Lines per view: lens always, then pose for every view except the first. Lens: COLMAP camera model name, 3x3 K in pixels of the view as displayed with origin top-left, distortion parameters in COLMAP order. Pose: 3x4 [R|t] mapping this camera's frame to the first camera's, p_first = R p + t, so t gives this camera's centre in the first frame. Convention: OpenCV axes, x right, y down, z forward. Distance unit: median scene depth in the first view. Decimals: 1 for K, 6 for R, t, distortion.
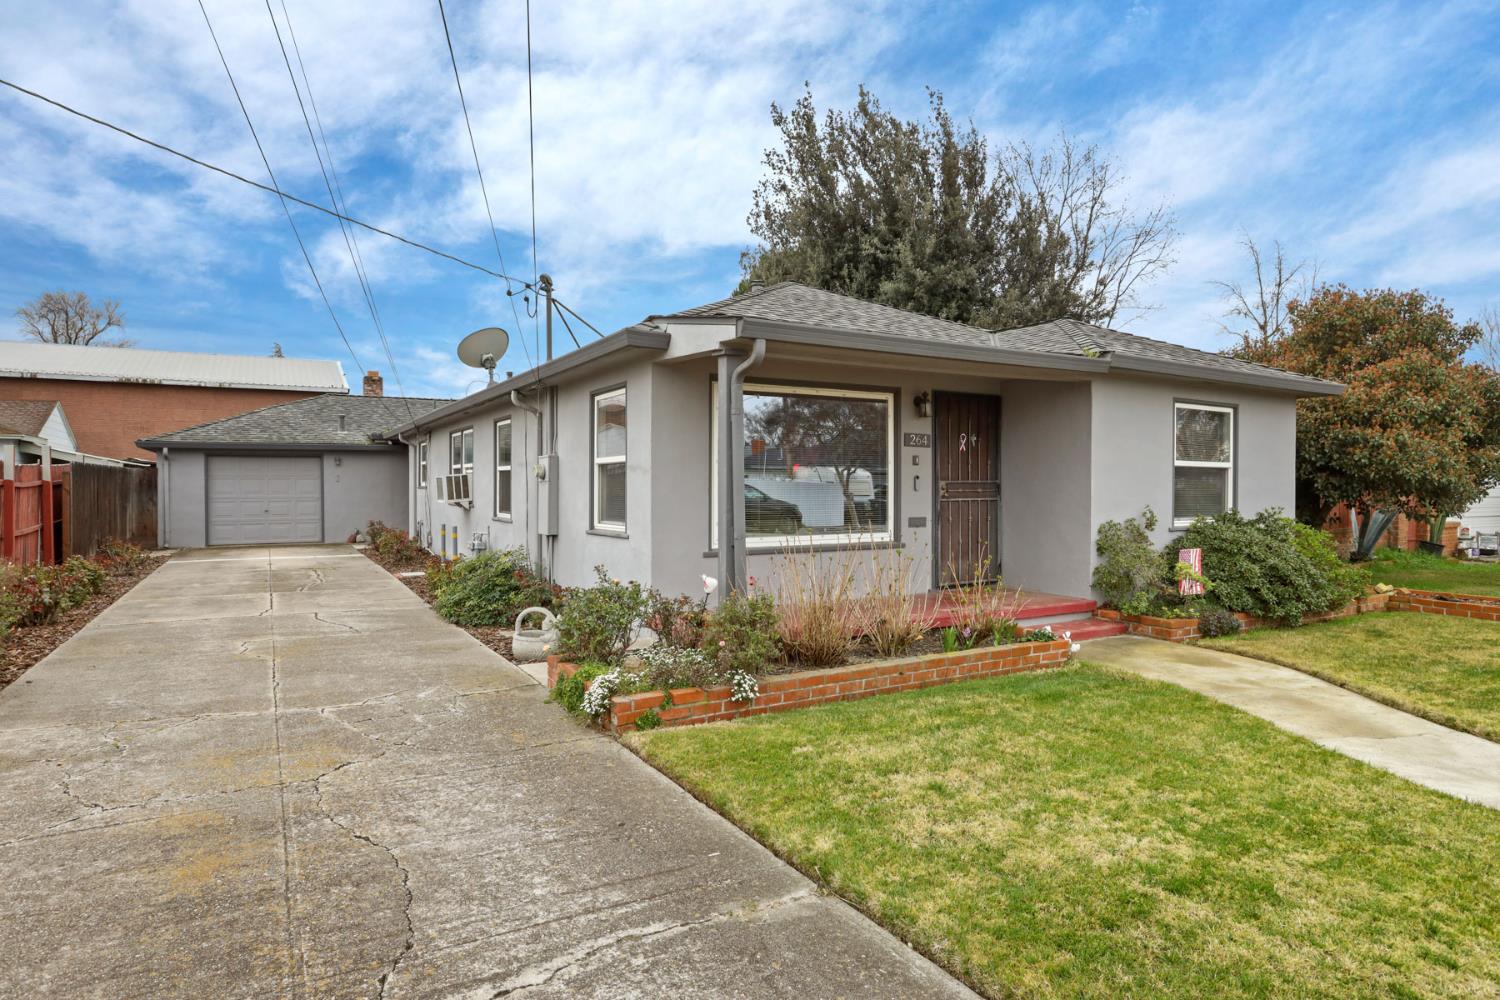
lens RADIAL K [[876.6, 0, 761.8], [0, 876.6, 496.1], [0, 0, 1]] dist [-0.077097, 0.054083]
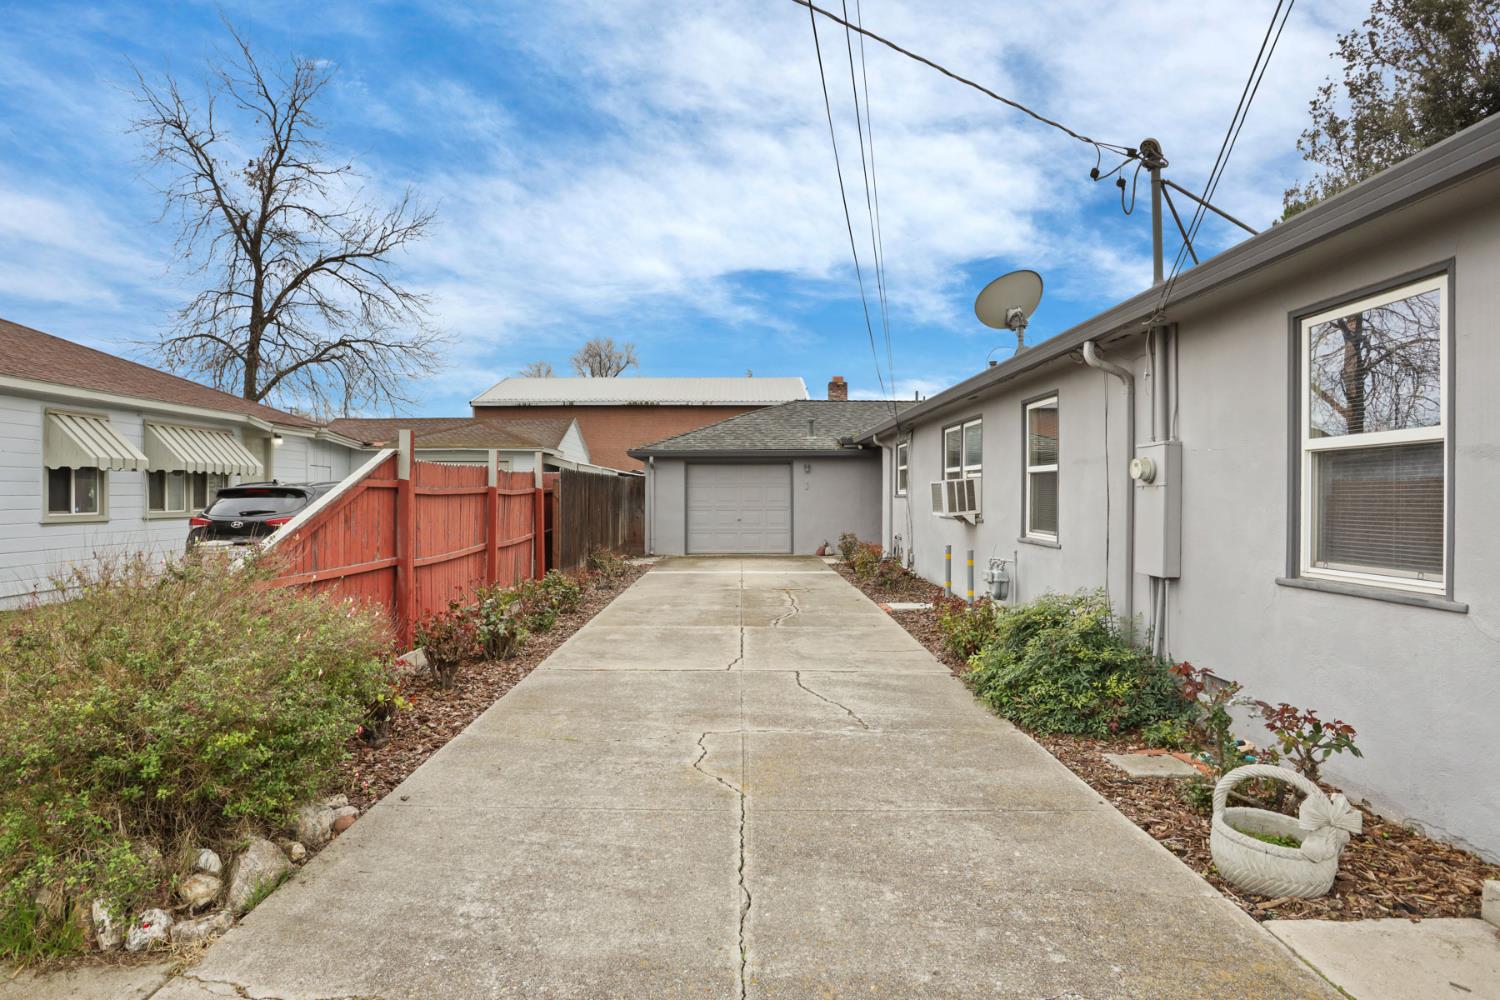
lens RADIAL K [[844.7, 0, 750.0], [0, 844.7, 500.0], [0, 0, 1]] dist [-0.064993, 0.001469]
pose [[0.871986, 0.004320, -0.489511, -0.135874], [-0.007186, 0.999966, -0.003976, -0.002181], [0.489477, 0.006984, 0.871988, 0.239298]]
